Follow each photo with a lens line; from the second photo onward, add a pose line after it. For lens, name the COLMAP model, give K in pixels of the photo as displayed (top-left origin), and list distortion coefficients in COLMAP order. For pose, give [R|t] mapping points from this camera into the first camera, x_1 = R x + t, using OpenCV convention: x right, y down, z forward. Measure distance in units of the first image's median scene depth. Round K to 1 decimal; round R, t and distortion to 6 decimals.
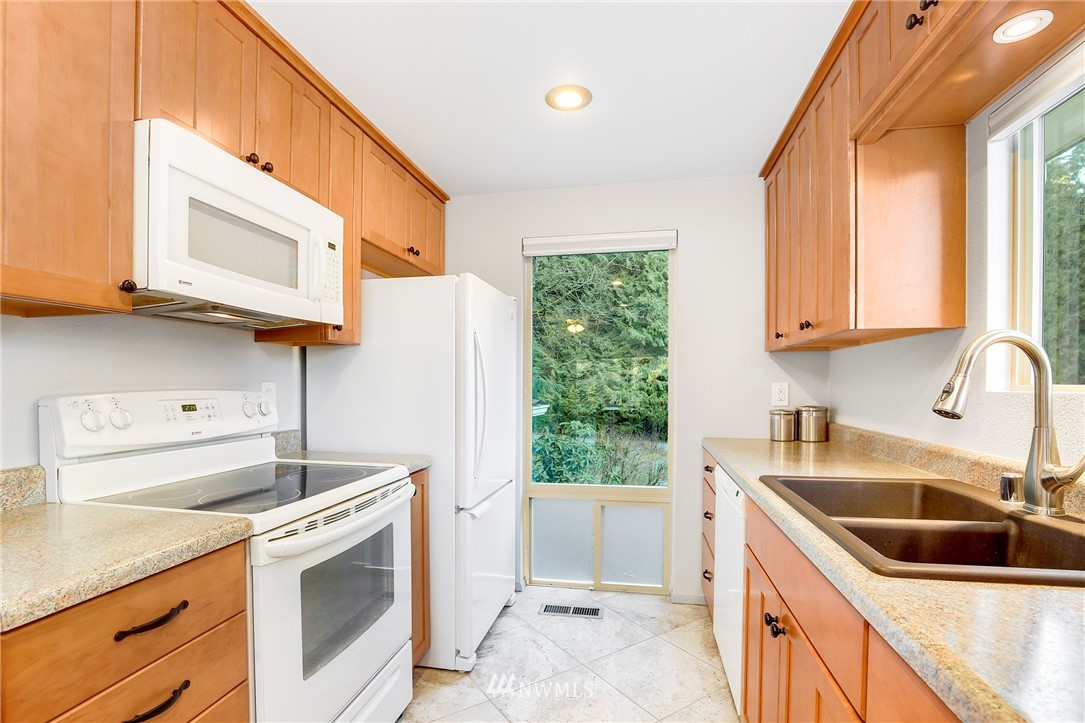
lens RADIAL K [[505.7, 0, 542.2], [0, 505.7, 391.3], [0, 0, 1]] dist [-0.021430, -0.000714]
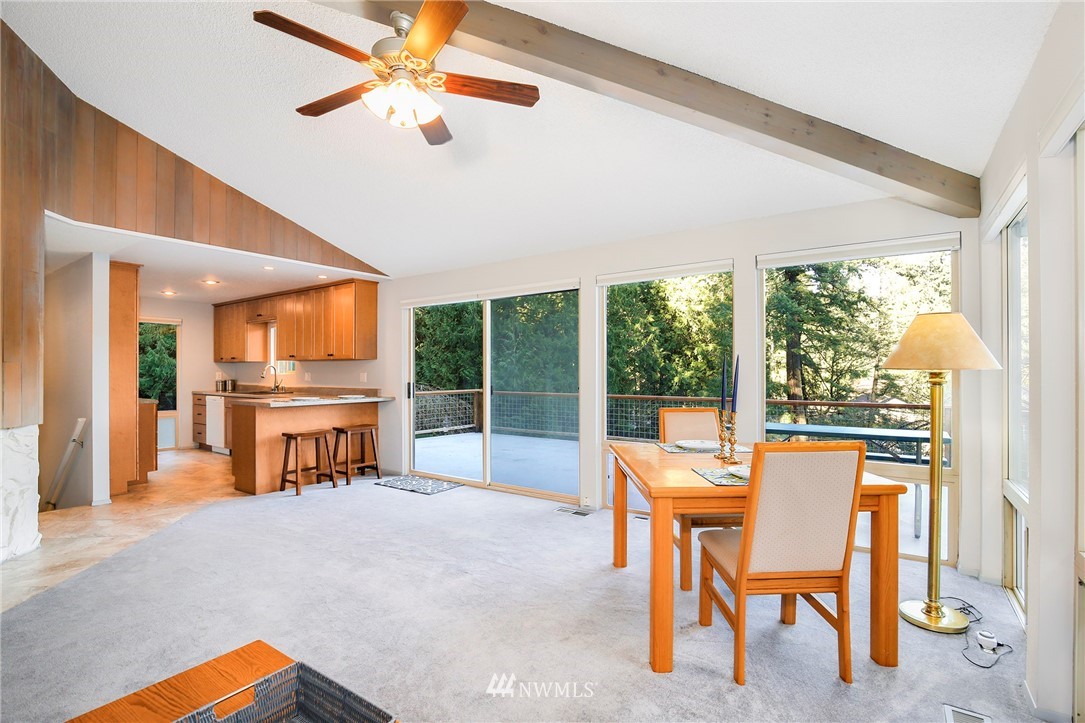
lens RADIAL K [[505.7, 0, 545.7], [0, 505.7, 367.7], [0, 0, 1]] dist [-0.021430, -0.000714]
pose [[0.403095, 0.003835, 0.915150, -1.645778], [0.014469, 0.999840, -0.010563, 0.018085], [-0.915044, 0.017500, 0.402975, -2.234510]]
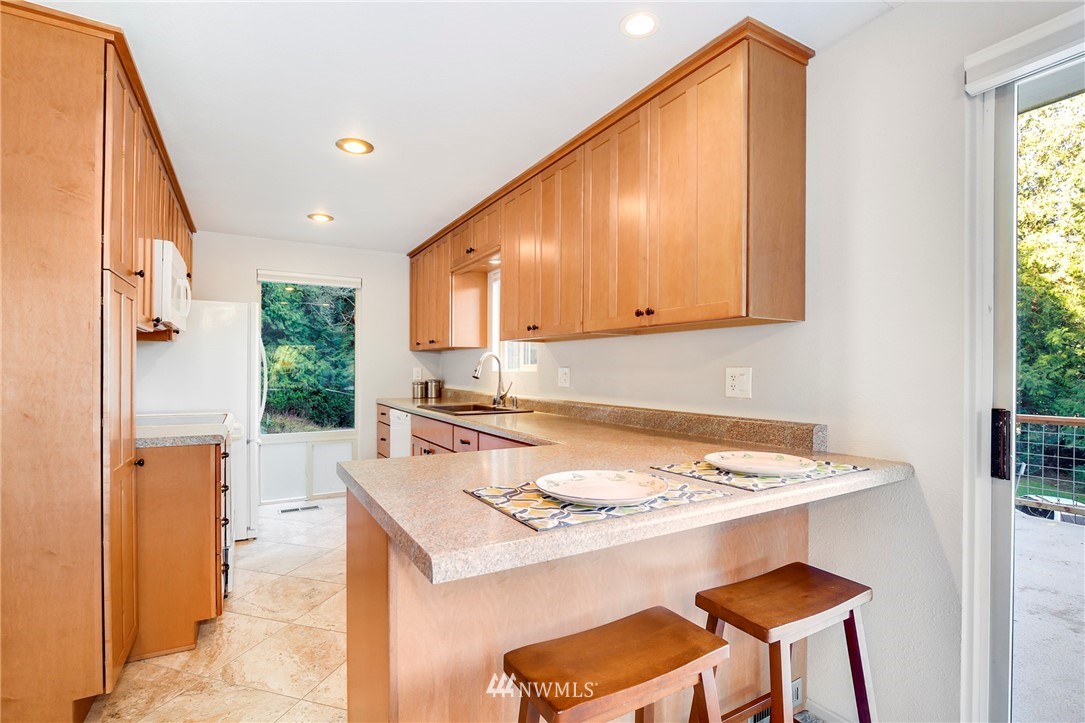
lens RADIAL K [[505.7, 0, 540.6], [0, 505.7, 366.3], [0, 0, 1]] dist [-0.021430, -0.000714]
pose [[0.749233, 0.003084, 0.662299, -0.450907], [0.009208, 0.999844, -0.015072, 0.010998], [-0.662242, 0.017390, 0.749088, -0.749250]]
